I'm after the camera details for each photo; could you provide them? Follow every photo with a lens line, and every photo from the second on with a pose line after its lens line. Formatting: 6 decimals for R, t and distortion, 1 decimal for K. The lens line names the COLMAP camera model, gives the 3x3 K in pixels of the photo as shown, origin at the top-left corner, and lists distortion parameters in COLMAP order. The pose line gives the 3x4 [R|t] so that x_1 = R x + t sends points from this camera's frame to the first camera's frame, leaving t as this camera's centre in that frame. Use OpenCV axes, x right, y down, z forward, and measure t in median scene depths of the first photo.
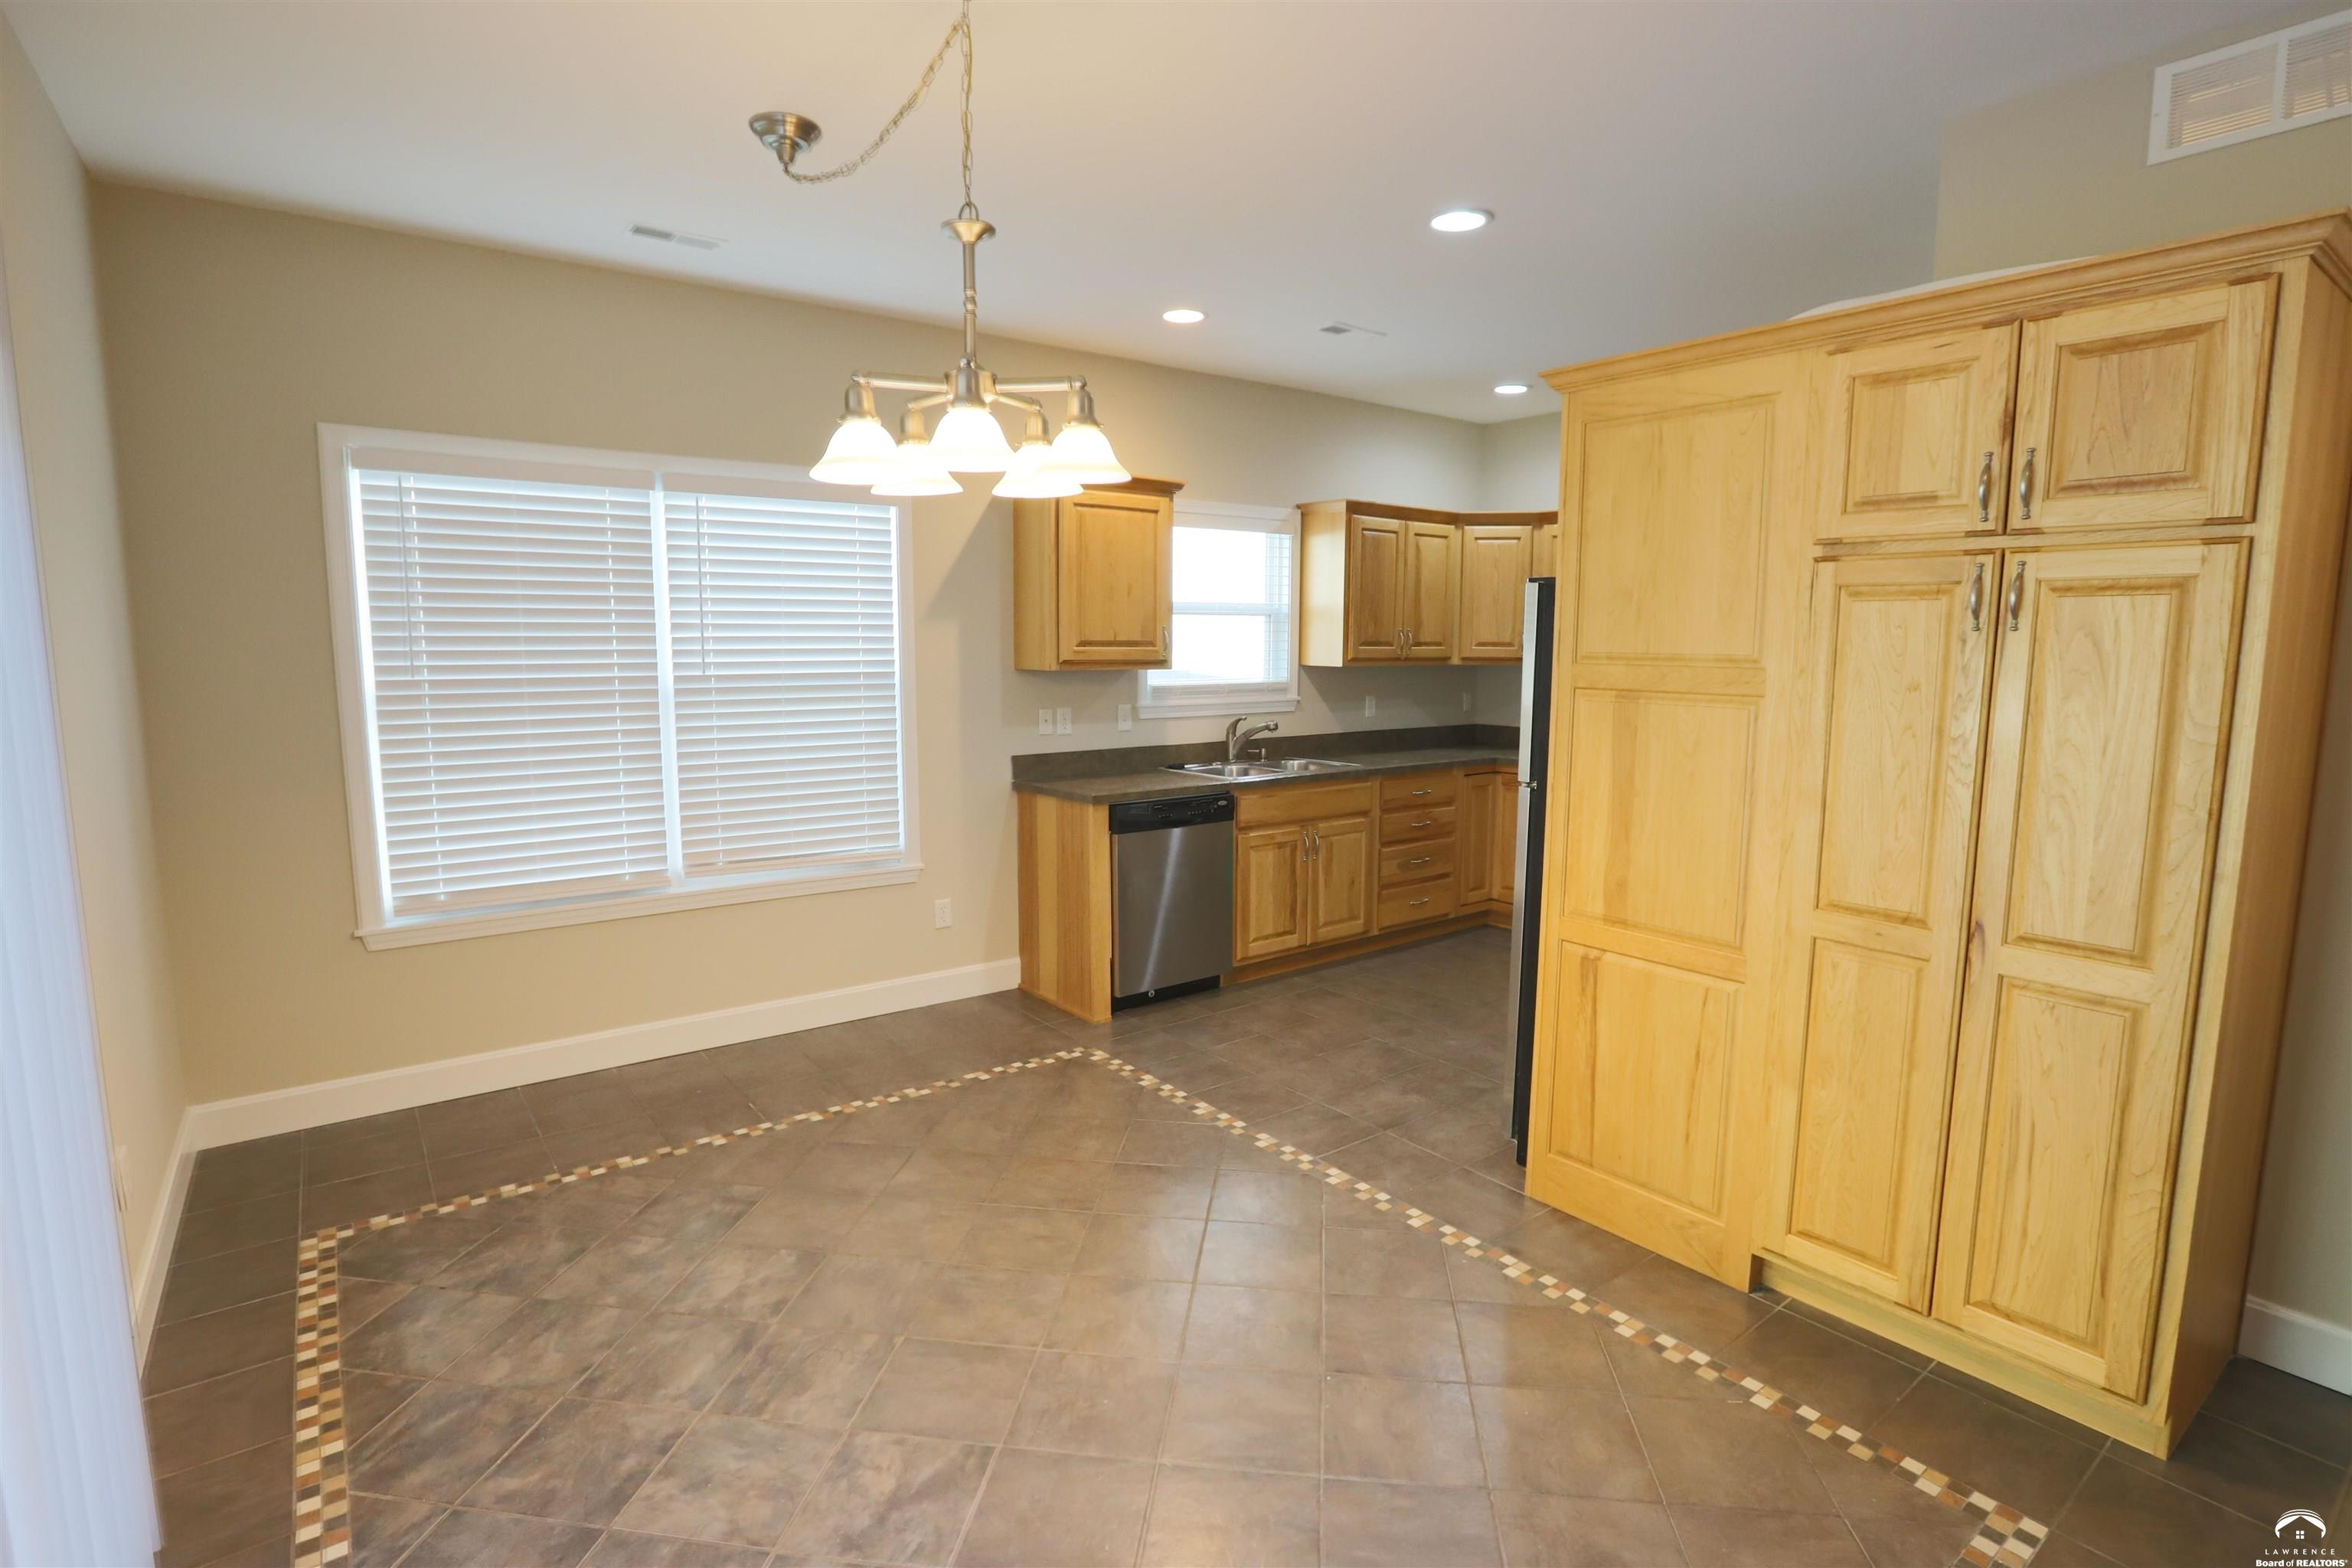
lens RADIAL K [[1121.2, 0, 1177.3], [0, 1121.2, 784.6], [0, 0, 1]] dist [-0.032603, 0.002494]
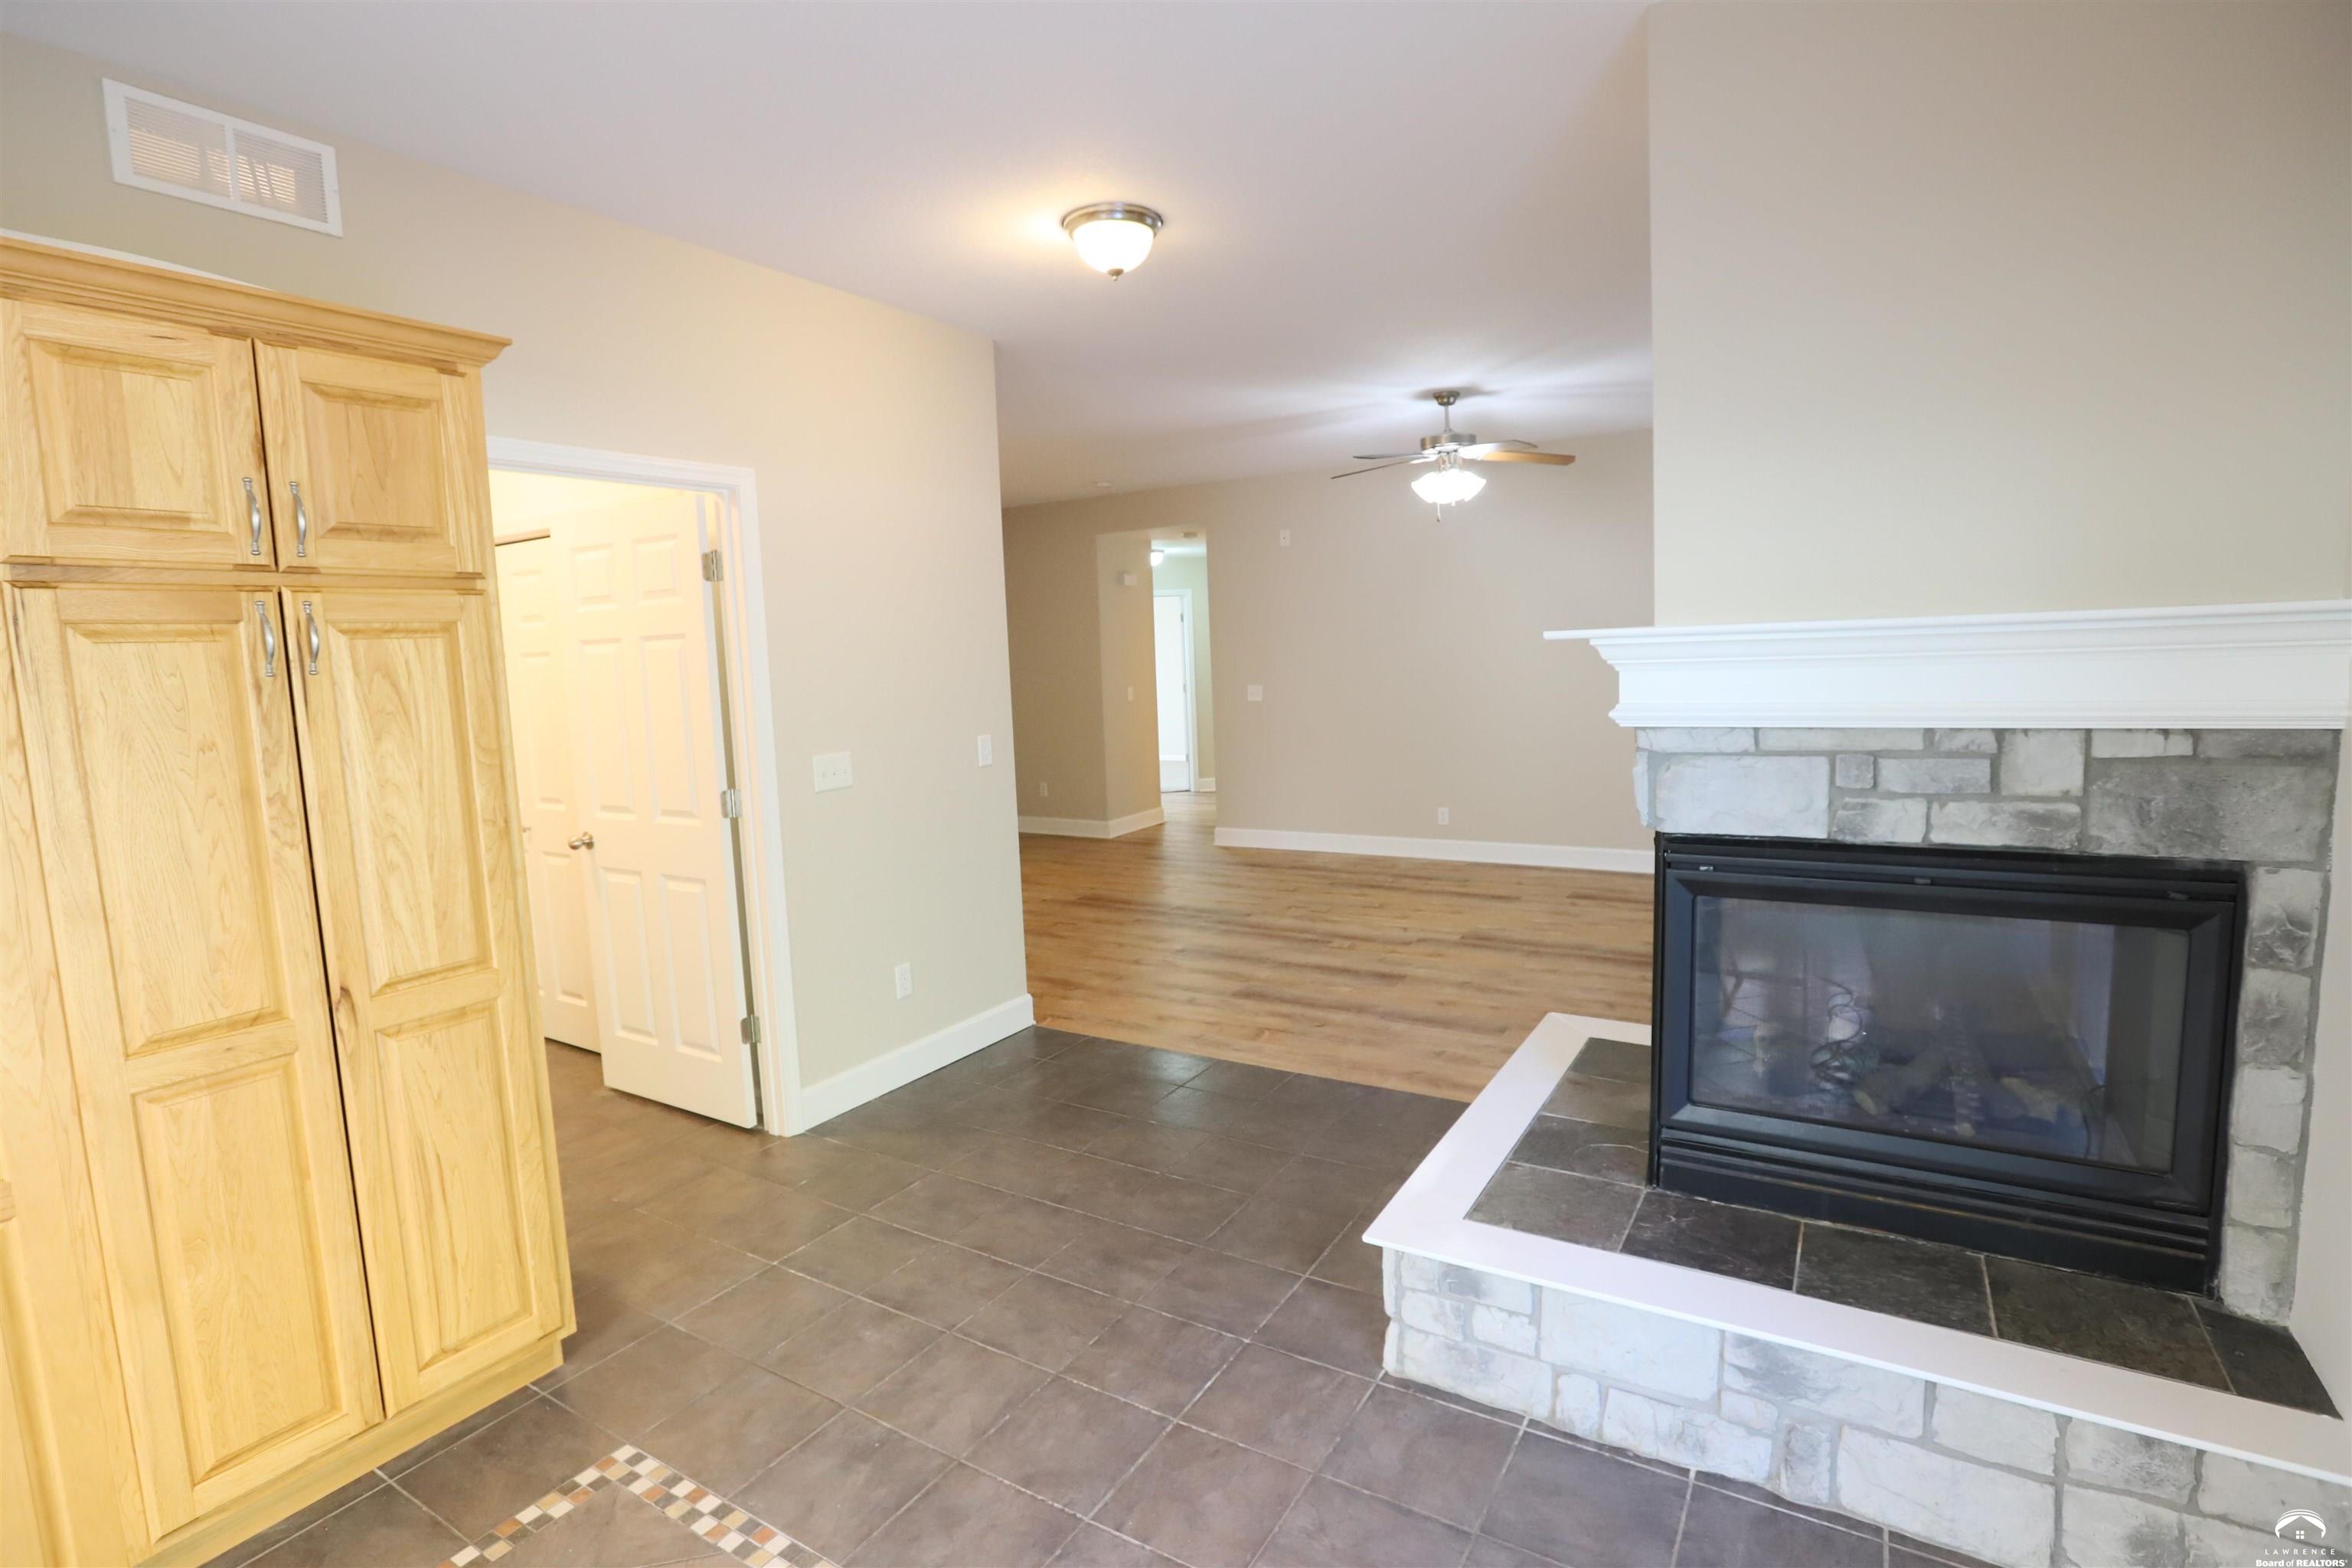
lens RADIAL K [[1121.2, 0, 1165.6], [0, 1121.2, 780.8], [0, 0, 1]] dist [-0.032603, 0.002494]
pose [[-0.356899, -0.097454, 0.929046, -0.372197], [0.154057, 0.974785, 0.161434, -0.089271], [-0.921352, 0.200742, -0.332886, 0.647650]]
